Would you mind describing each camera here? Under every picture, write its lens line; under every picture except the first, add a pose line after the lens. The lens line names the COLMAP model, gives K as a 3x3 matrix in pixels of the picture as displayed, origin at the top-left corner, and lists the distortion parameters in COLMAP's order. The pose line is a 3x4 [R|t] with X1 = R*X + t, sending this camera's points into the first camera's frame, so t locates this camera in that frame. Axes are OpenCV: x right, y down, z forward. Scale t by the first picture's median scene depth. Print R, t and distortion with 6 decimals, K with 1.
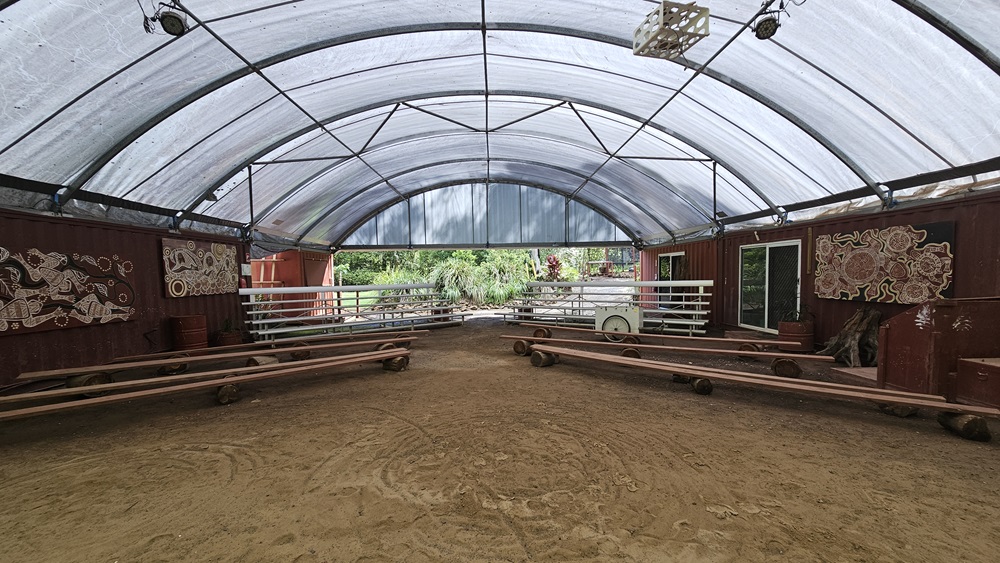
lens RADIAL K [[402.0, 0, 499.9], [0, 402.0, 290.8], [0, 0, 1]] dist [0.002006, -0.005724]
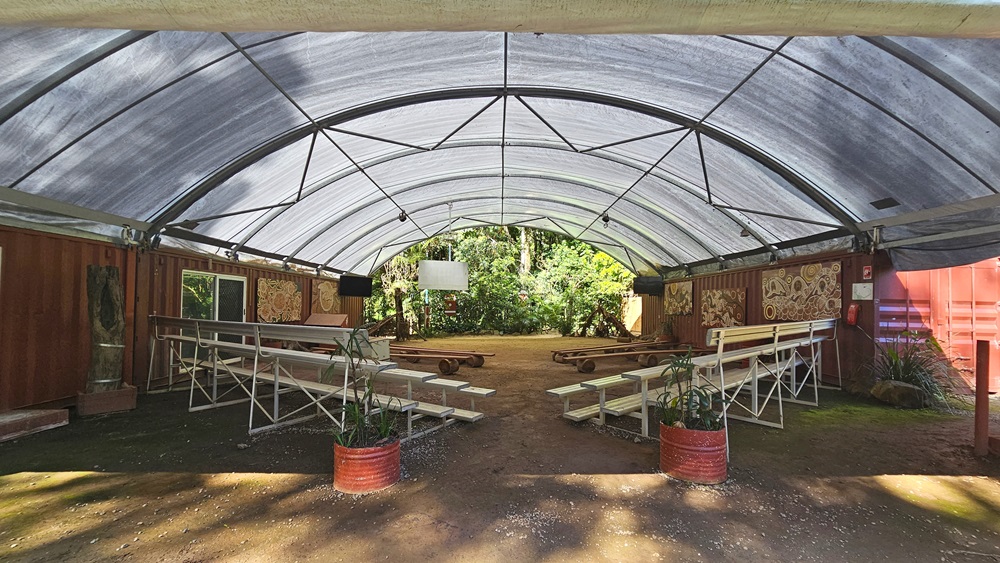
lens RADIAL K [[402.0, 0, 499.9], [0, 402.0, 290.8], [0, 0, 1]] dist [0.002006, -0.005724]
pose [[-0.999779, 0.011335, 0.017690, -0.037480], [0.011402, 0.999928, 0.003668, -0.078435], [-0.017647, 0.003869, -0.999837, 2.096147]]
